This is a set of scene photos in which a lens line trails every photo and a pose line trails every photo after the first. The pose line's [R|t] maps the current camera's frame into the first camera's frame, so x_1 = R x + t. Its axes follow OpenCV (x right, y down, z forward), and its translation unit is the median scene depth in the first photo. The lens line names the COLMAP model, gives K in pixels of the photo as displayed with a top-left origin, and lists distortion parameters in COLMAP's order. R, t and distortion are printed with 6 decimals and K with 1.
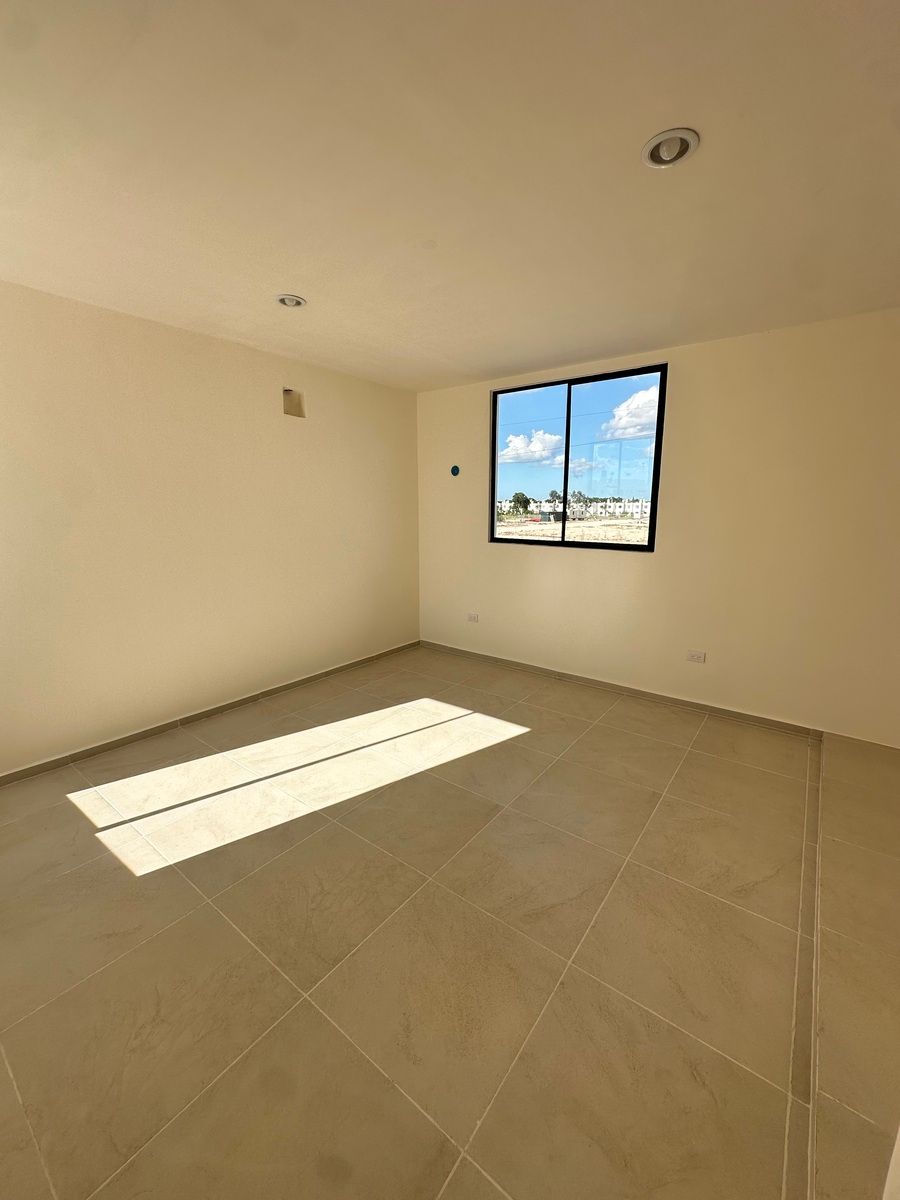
lens RADIAL K [[482.0, 0, 456.3], [0, 482.0, 603.4], [0, 0, 1]] dist [-0.003805, 0.001232]
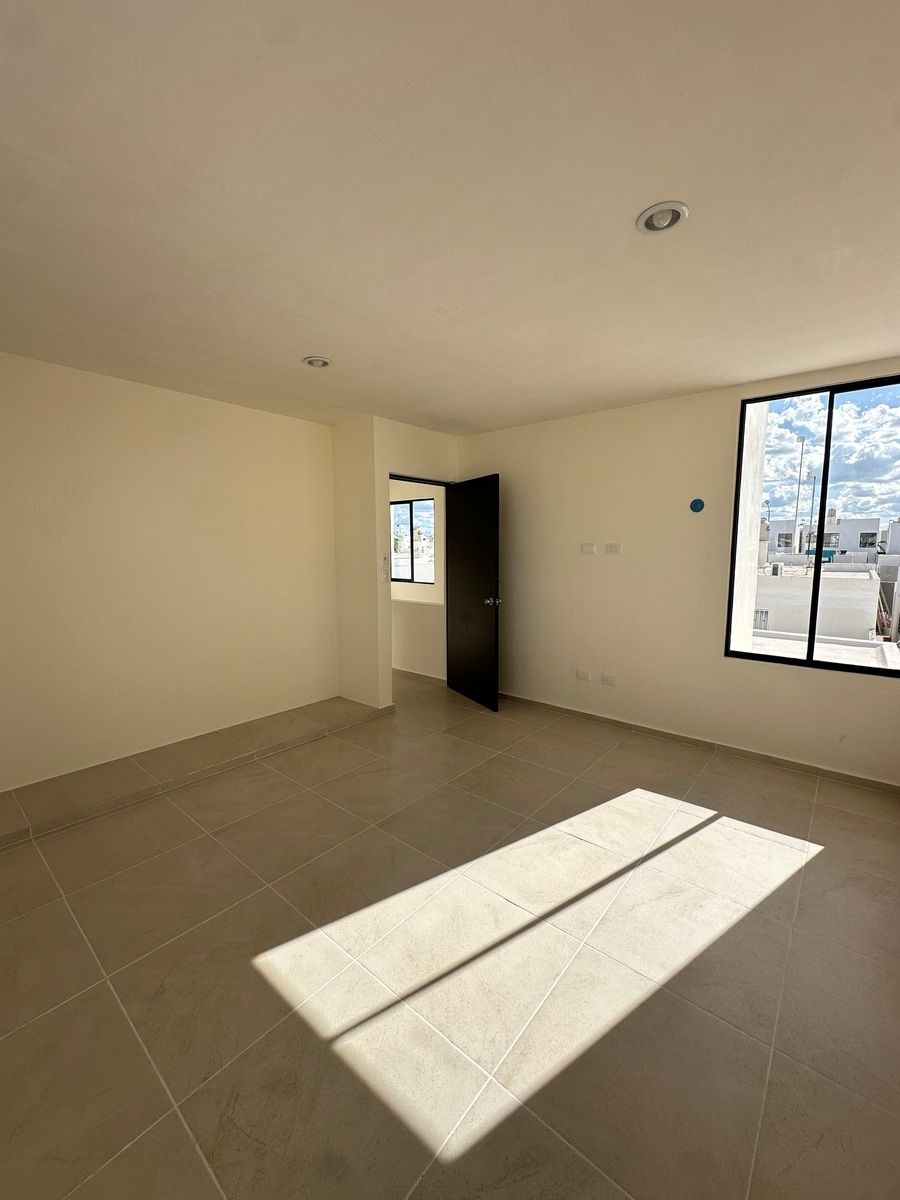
lens RADIAL K [[482.0, 0, 452.8], [0, 482.0, 596.9], [0, 0, 1]] dist [-0.003805, 0.001232]
pose [[-0.998669, -0.008612, 0.050846, -0.087731], [0.006900, 0.954780, 0.297233, -0.268986], [-0.051106, 0.297188, -0.953450, 1.329791]]
